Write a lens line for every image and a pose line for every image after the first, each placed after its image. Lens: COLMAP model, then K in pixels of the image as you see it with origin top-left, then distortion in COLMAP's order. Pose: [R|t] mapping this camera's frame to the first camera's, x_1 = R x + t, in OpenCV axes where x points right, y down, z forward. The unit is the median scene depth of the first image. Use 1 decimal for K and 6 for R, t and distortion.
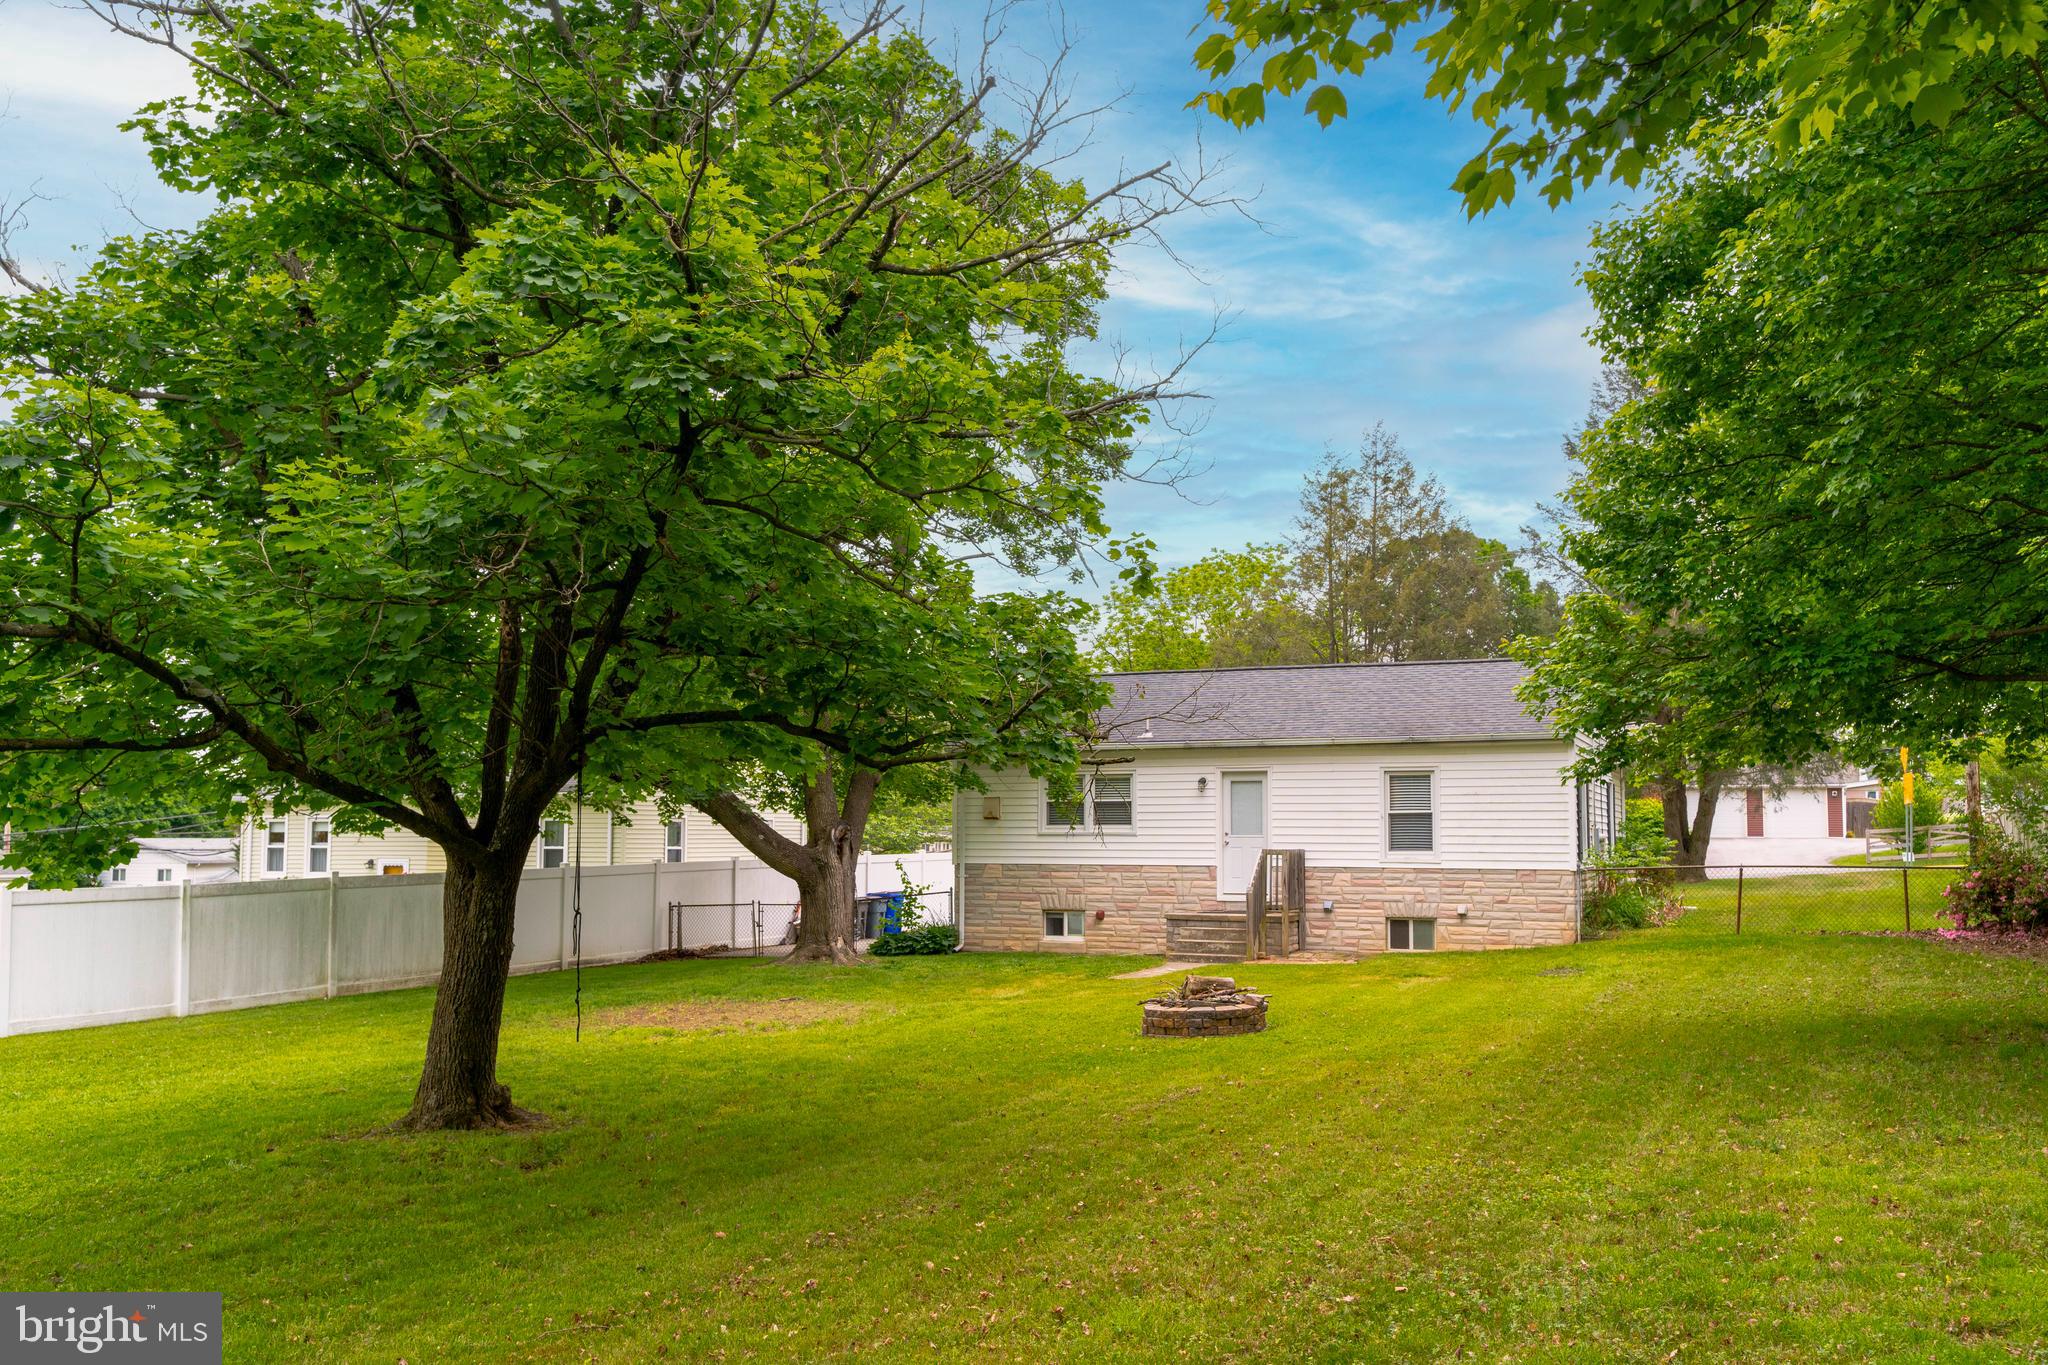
lens RADIAL K [[1640.1, 0, 1035.5], [0, 1640.1, 734.4], [0, 0, 1]] dist [0.007033, -0.000747]
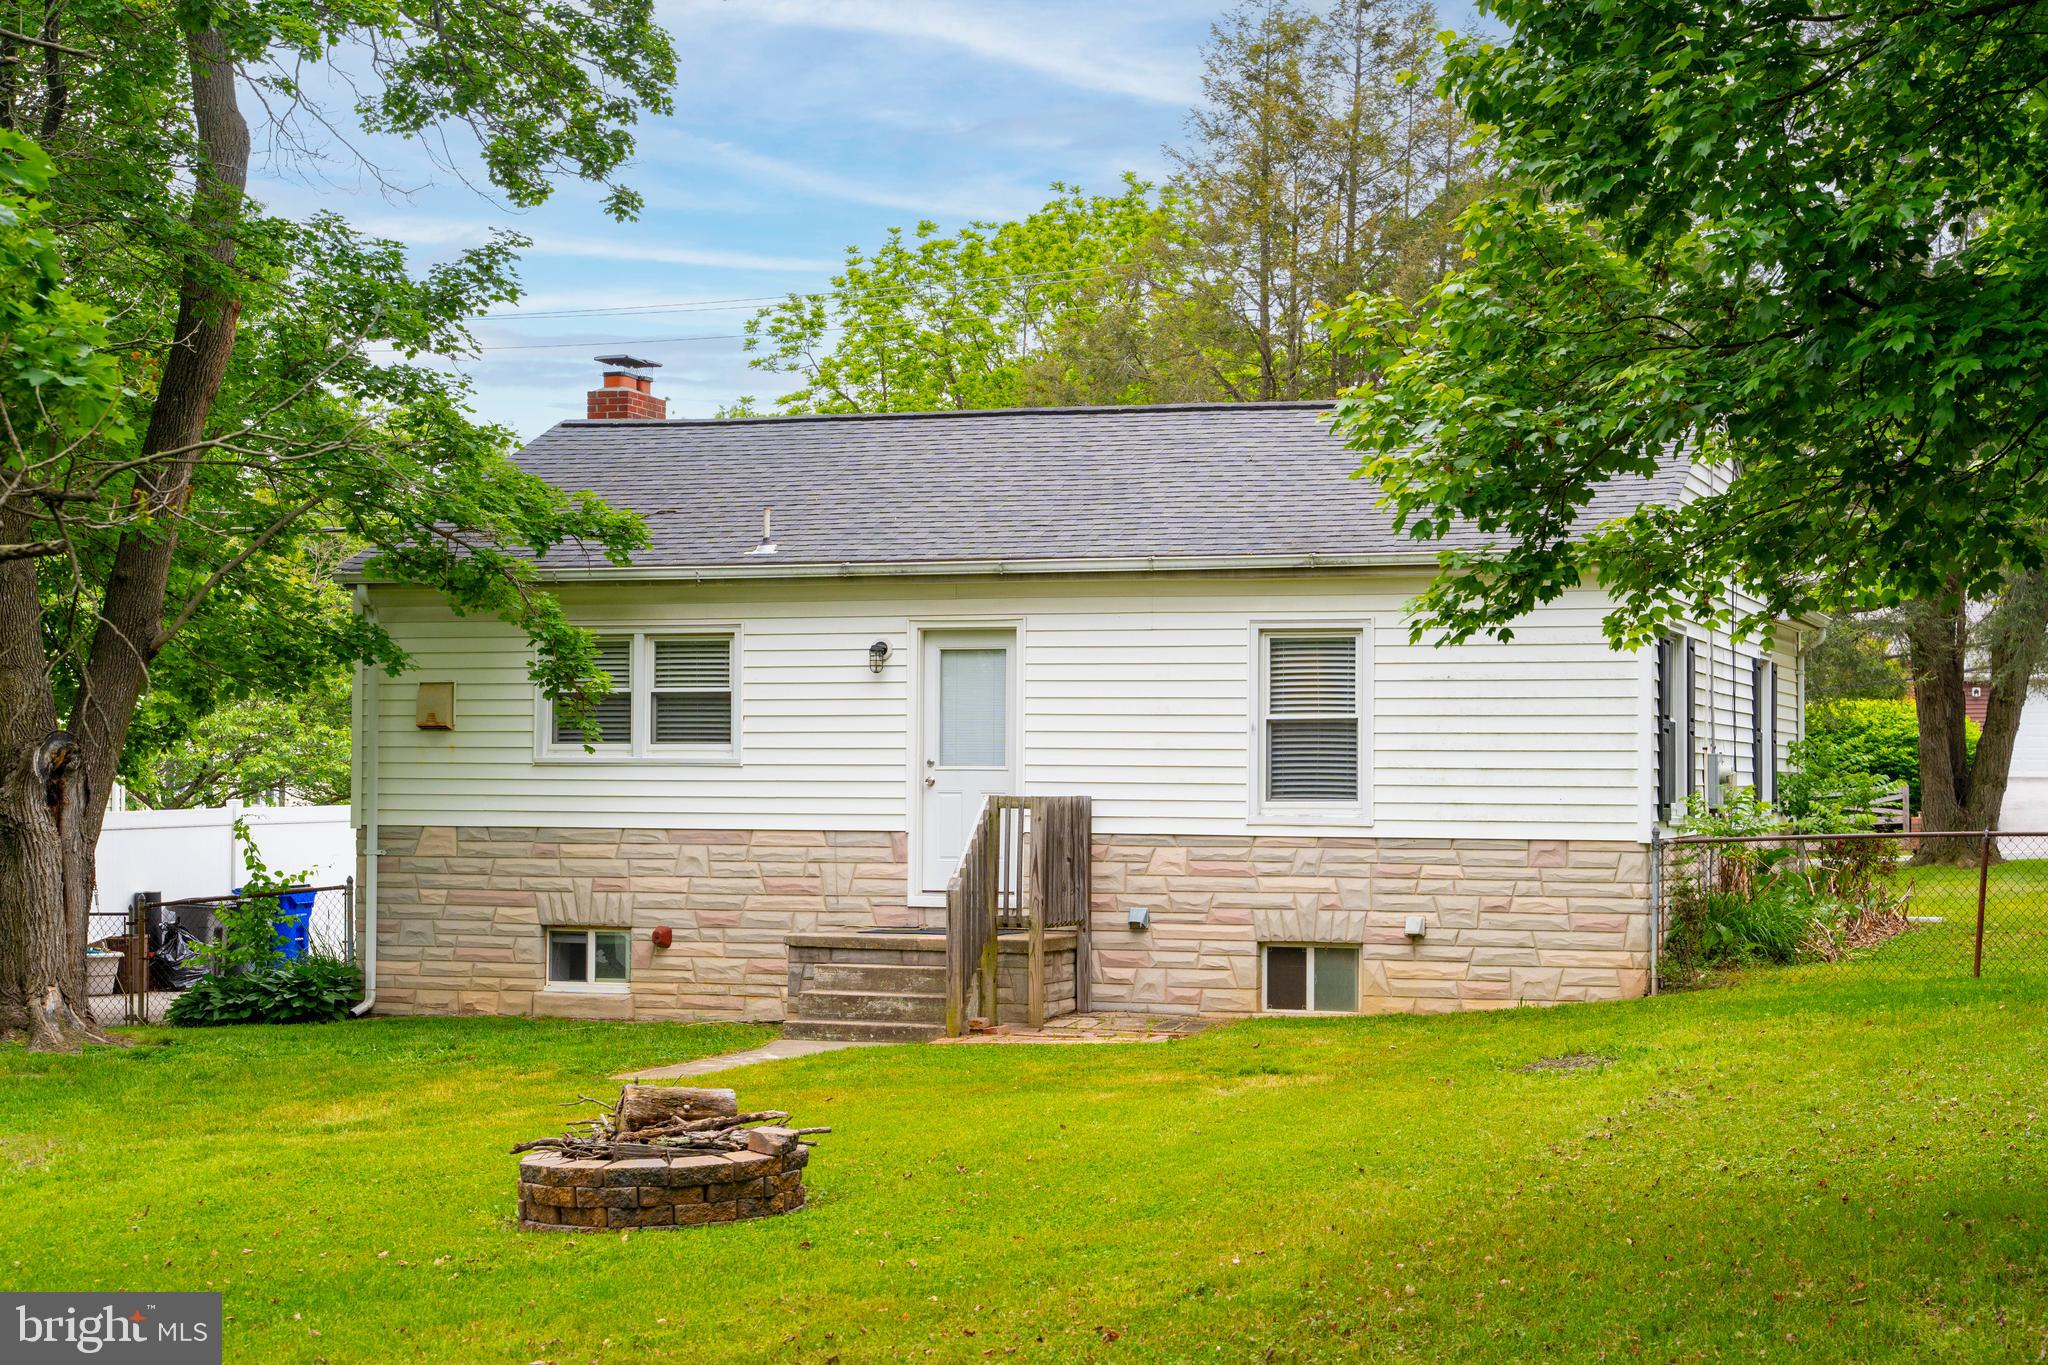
lens RADIAL K [[3251.1, 0, 1026.3], [0, 3251.1, 692.8], [0, 0, 1]] dist [-0.005447, 0.000000]
pose [[0.997189, 0.004817, 0.074776, 0.075064], [-0.007606, 0.999284, 0.037051, 0.006484], [-0.074544, -0.037516, 0.996512, 0.081622]]
